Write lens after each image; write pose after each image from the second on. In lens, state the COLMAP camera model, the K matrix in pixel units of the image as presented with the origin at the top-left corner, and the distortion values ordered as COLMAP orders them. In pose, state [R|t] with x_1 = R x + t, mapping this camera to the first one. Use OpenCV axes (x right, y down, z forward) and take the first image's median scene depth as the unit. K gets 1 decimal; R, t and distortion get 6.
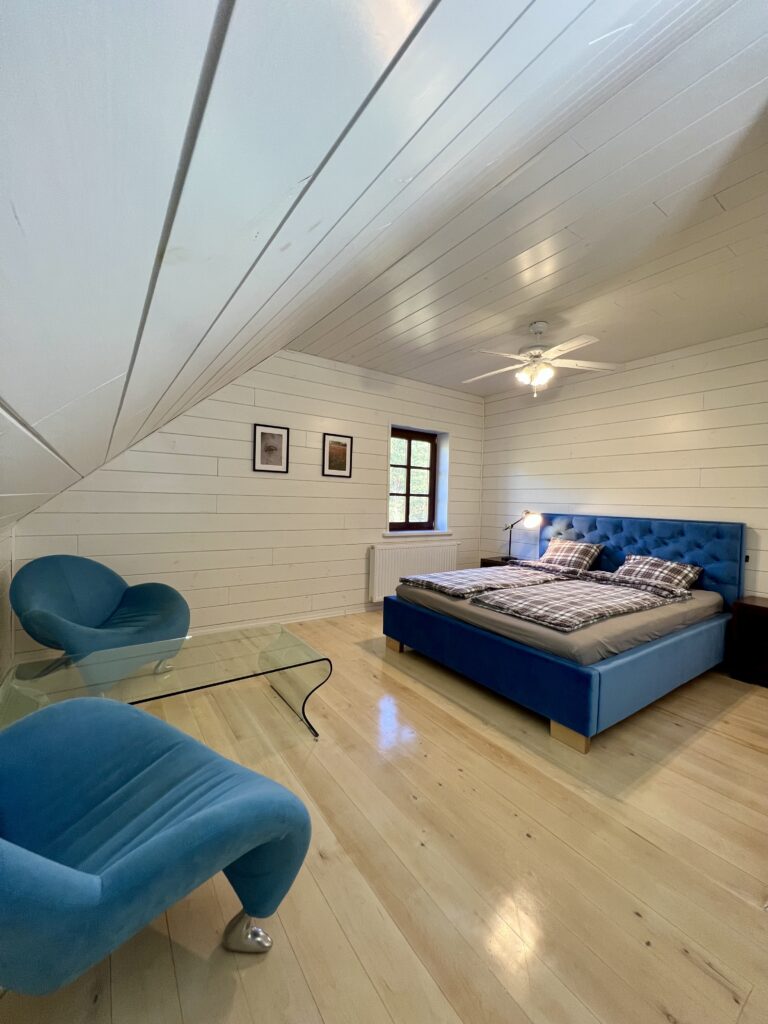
lens RADIAL K [[410.2, 0, 384.0], [0, 410.2, 512.0], [0, 0, 1]] dist [0.000044, -0.000001]
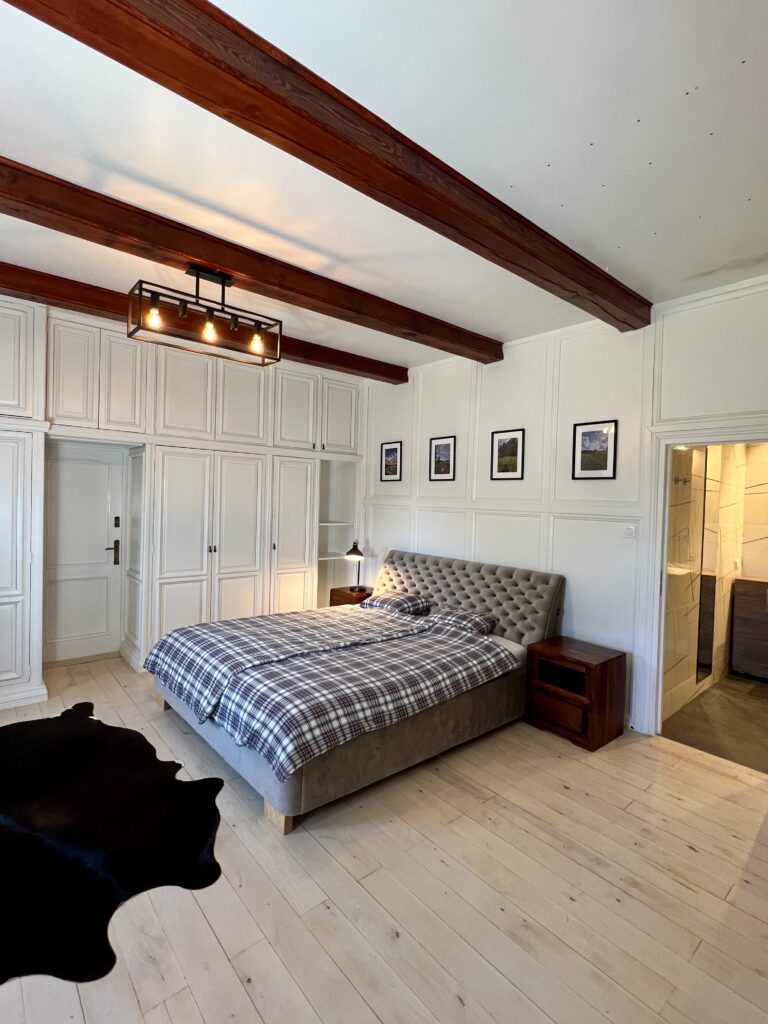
lens RADIAL K [[490.4, 0, 384.0], [0, 490.4, 512.0], [0, 0, 1]] dist [-0.000004, -0.000003]
pose [[0.095750, -0.005908, -0.995388, 0.857935], [-0.059701, 0.998148, -0.011668, 0.005300], [0.993614, 0.060543, 0.095220, 0.662804]]
